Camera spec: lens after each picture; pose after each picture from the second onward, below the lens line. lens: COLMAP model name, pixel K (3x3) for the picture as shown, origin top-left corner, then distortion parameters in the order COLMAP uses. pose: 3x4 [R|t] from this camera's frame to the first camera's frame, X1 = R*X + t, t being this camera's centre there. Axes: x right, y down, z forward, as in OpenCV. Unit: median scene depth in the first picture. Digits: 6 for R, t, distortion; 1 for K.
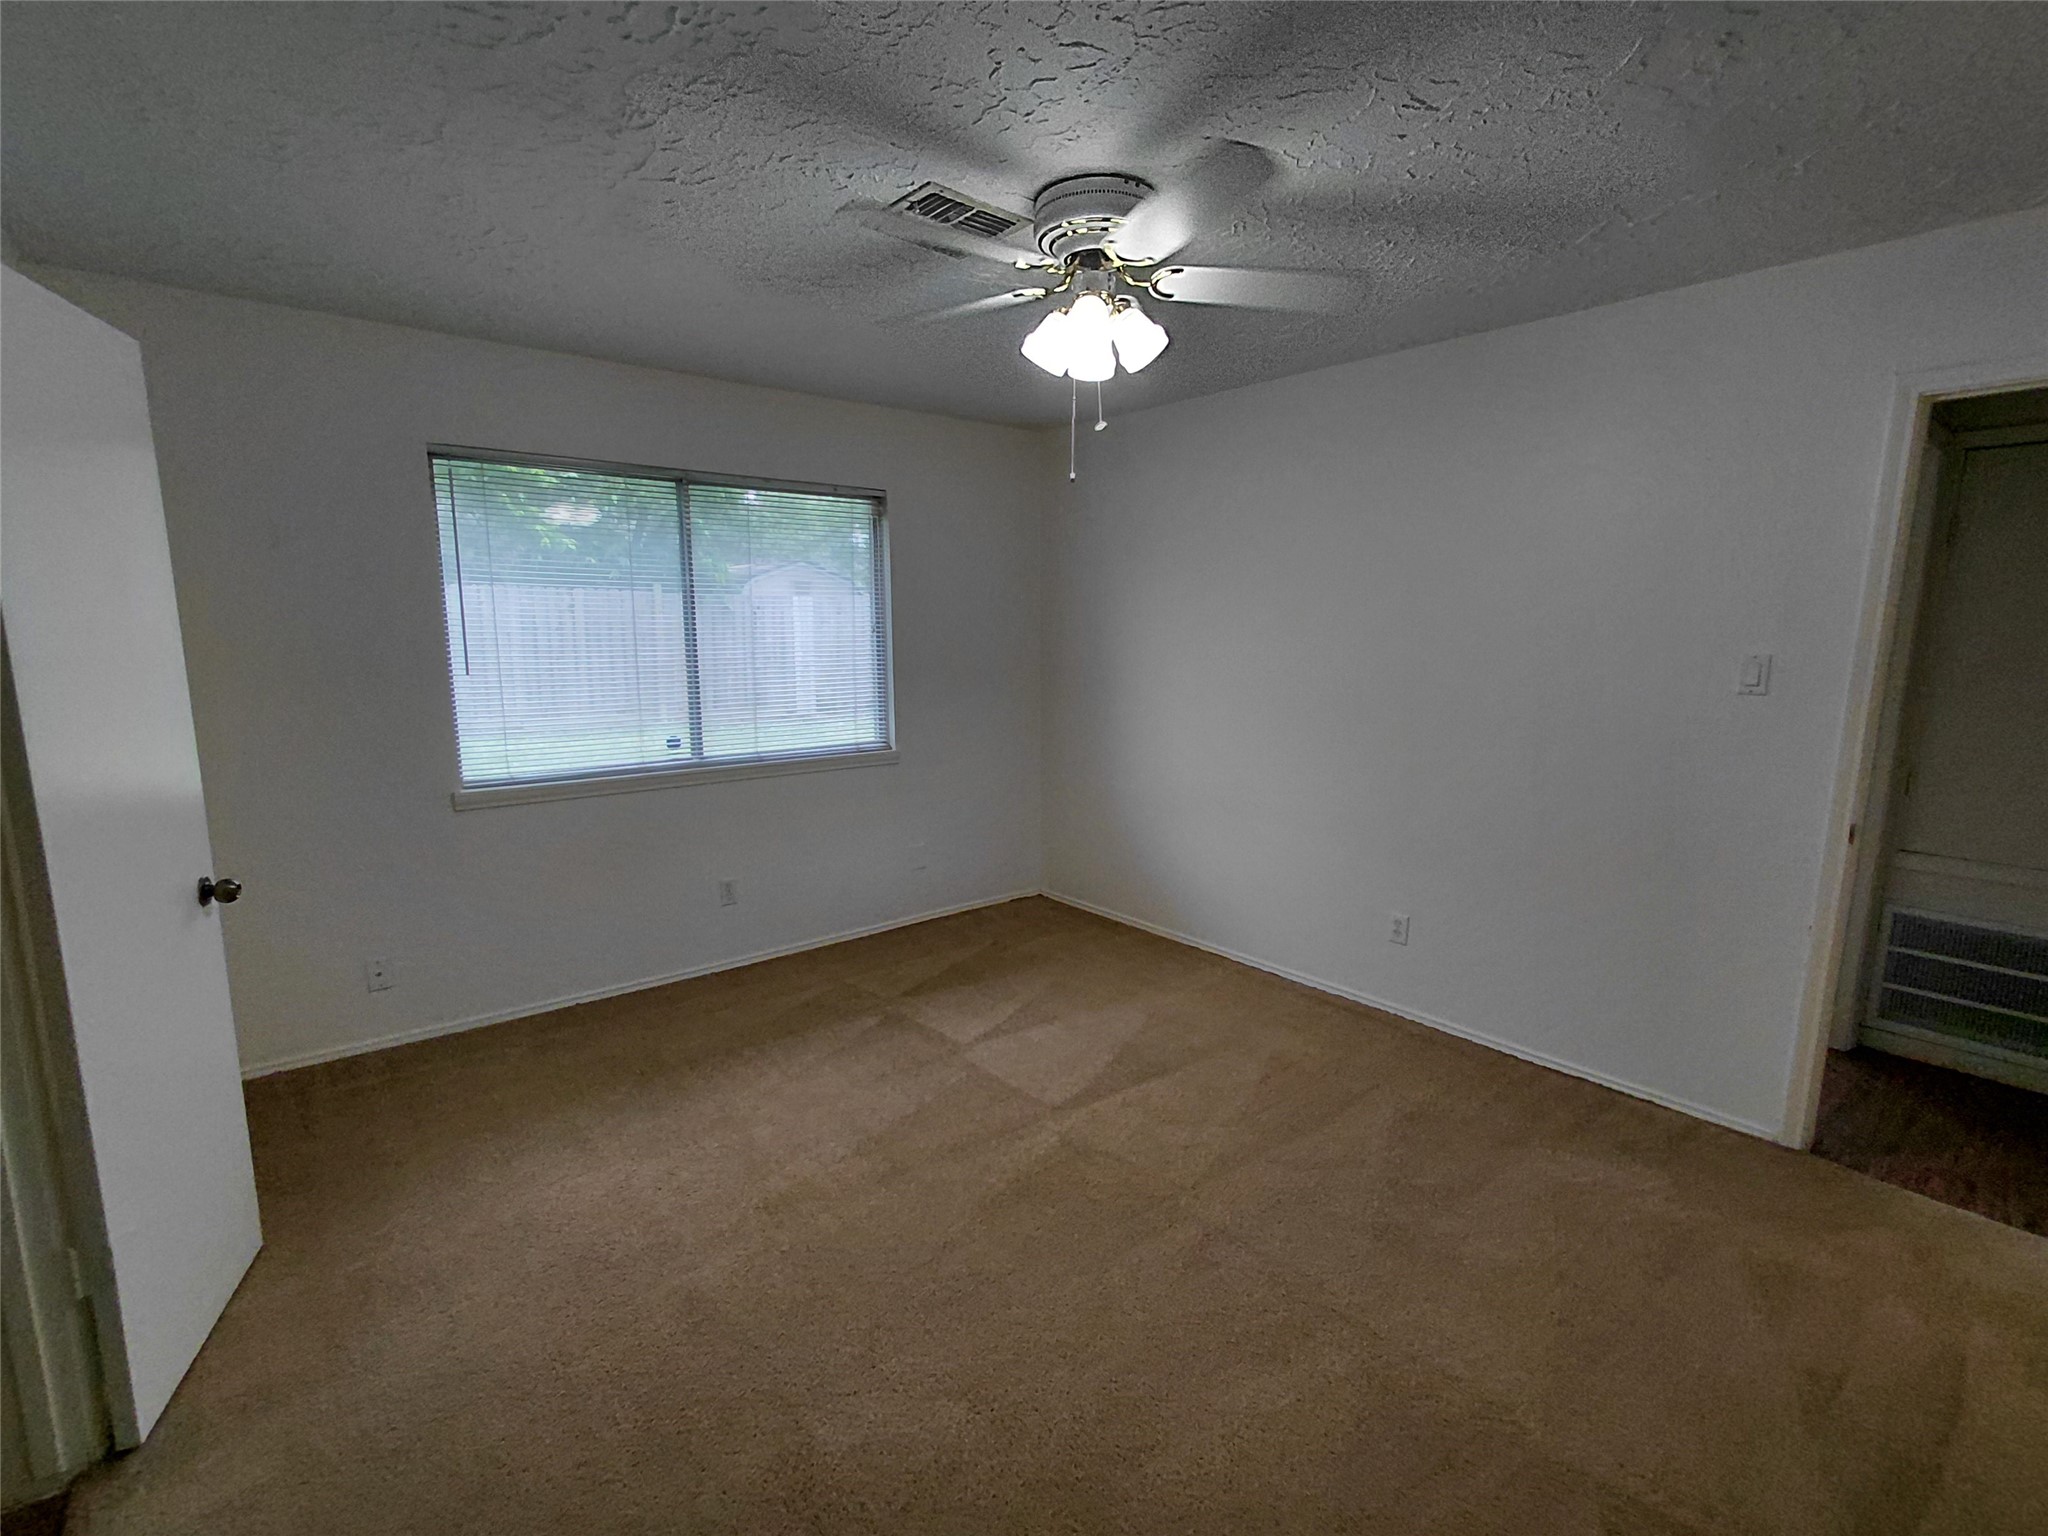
lens RADIAL K [[945.9, 0, 1021.4], [0, 945.9, 782.4], [0, 0, 1]] dist [0.001371, 0.000338]
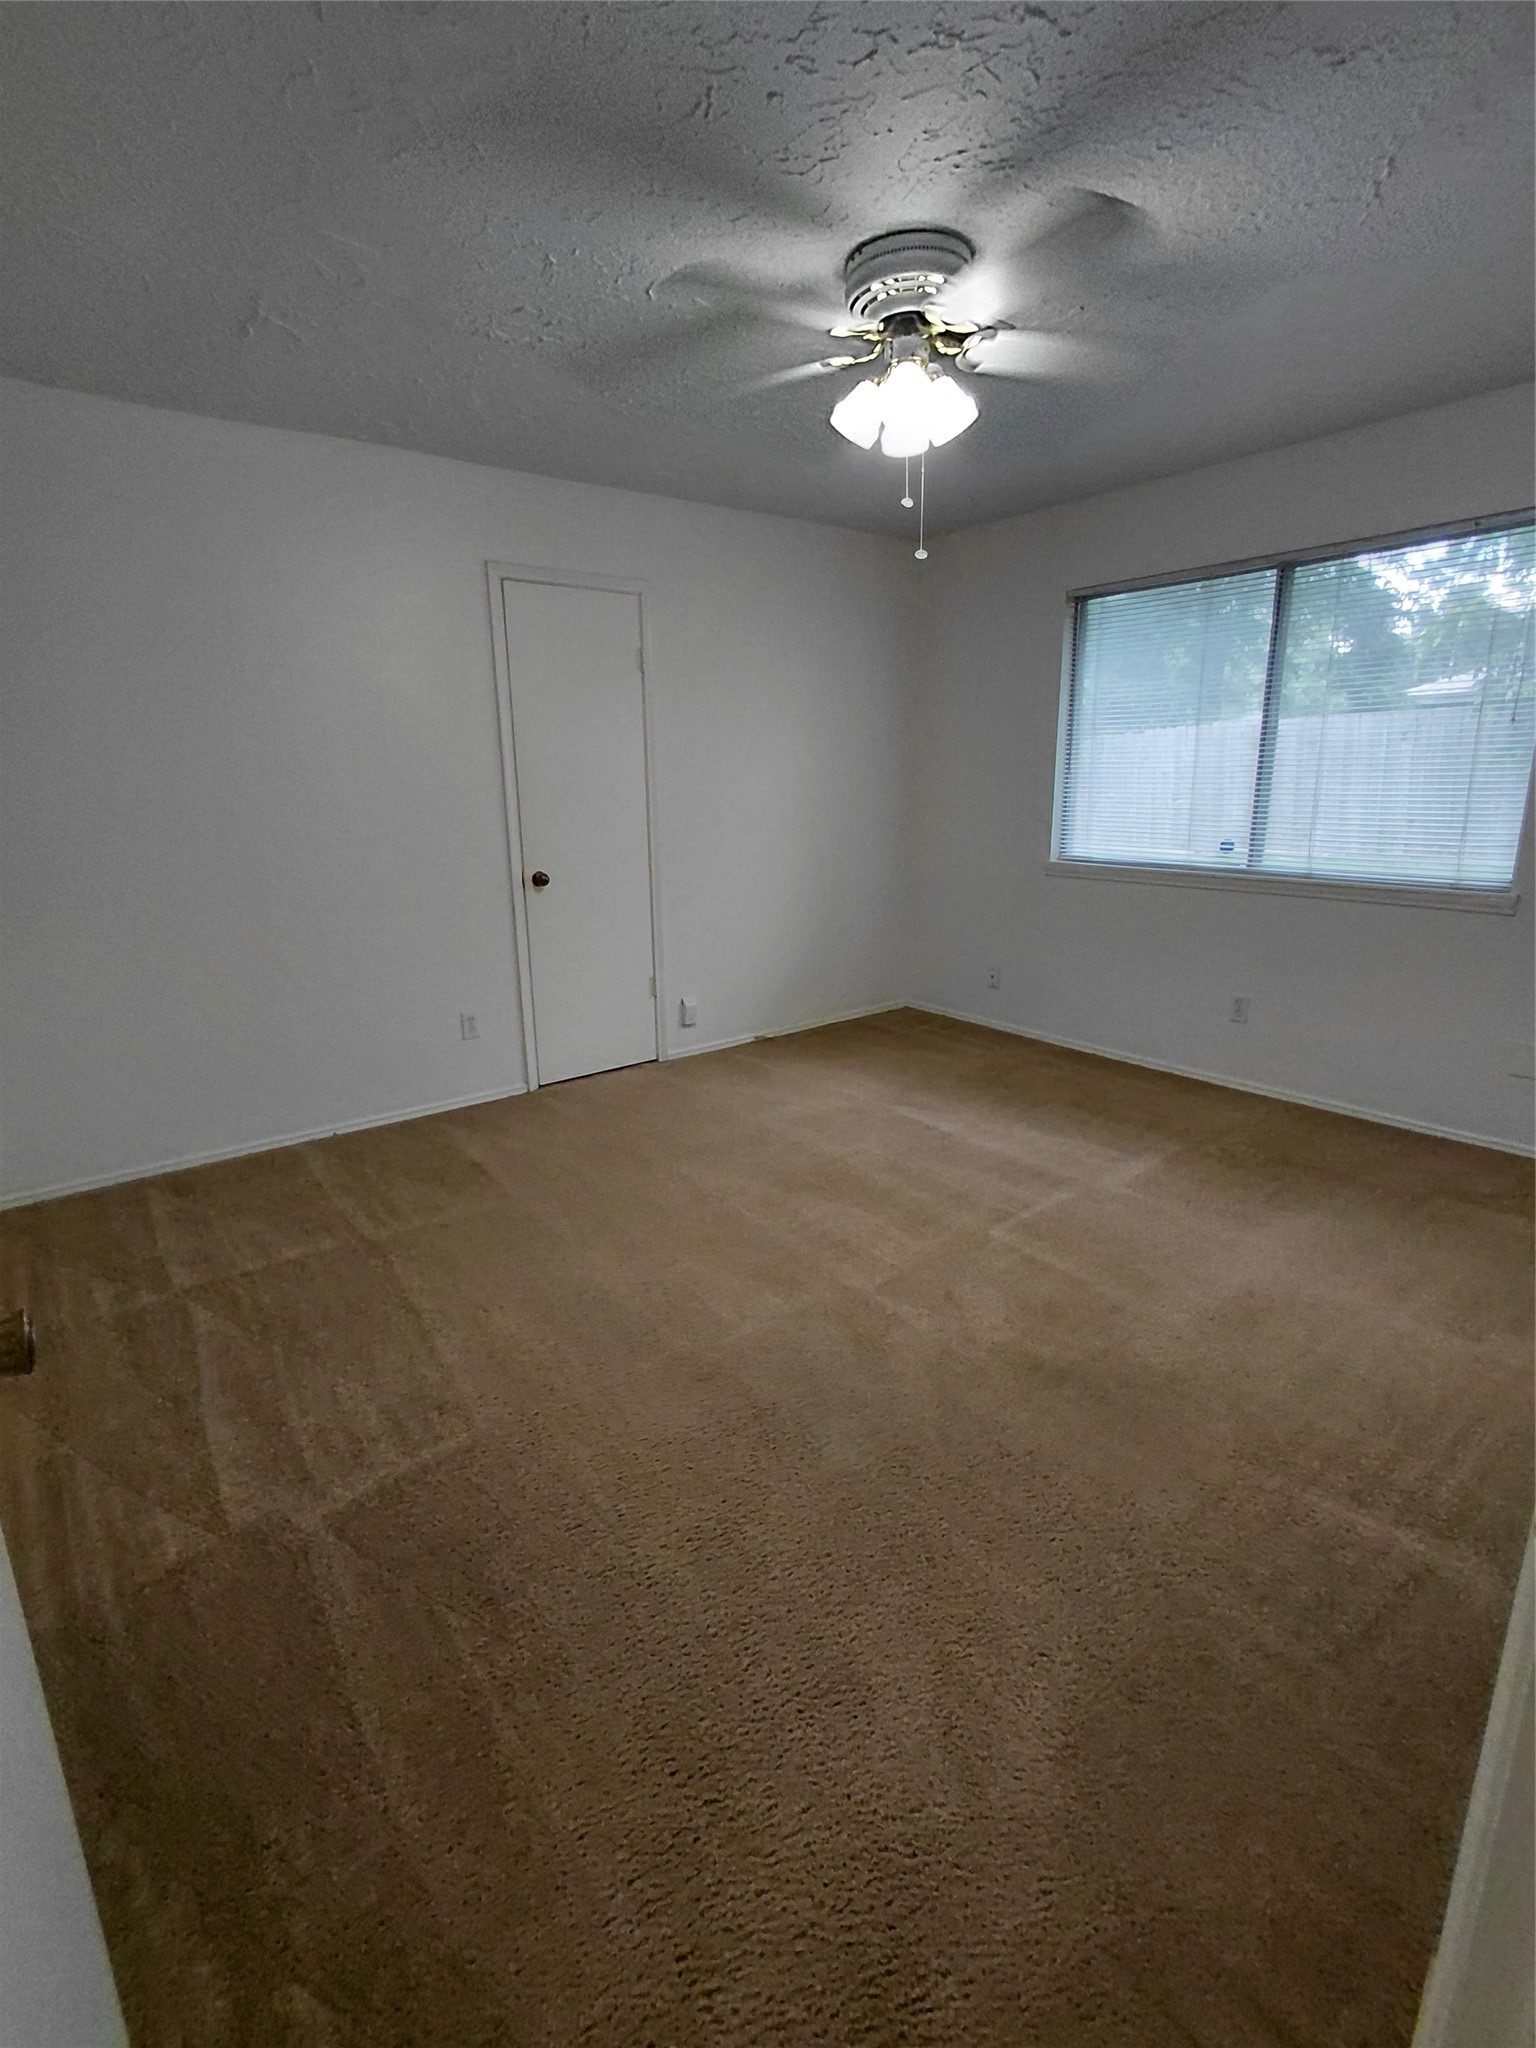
lens RADIAL K [[963.3, 0, 750.4], [0, 963.3, 1010.4], [0, 0, 1]] dist [0.002534, 0.000662]
pose [[-0.035318, 0.239297, -0.970304, 0.806920], [-0.146788, 0.959138, 0.241886, -0.057210], [0.988537, 0.150971, 0.001251, 0.622426]]
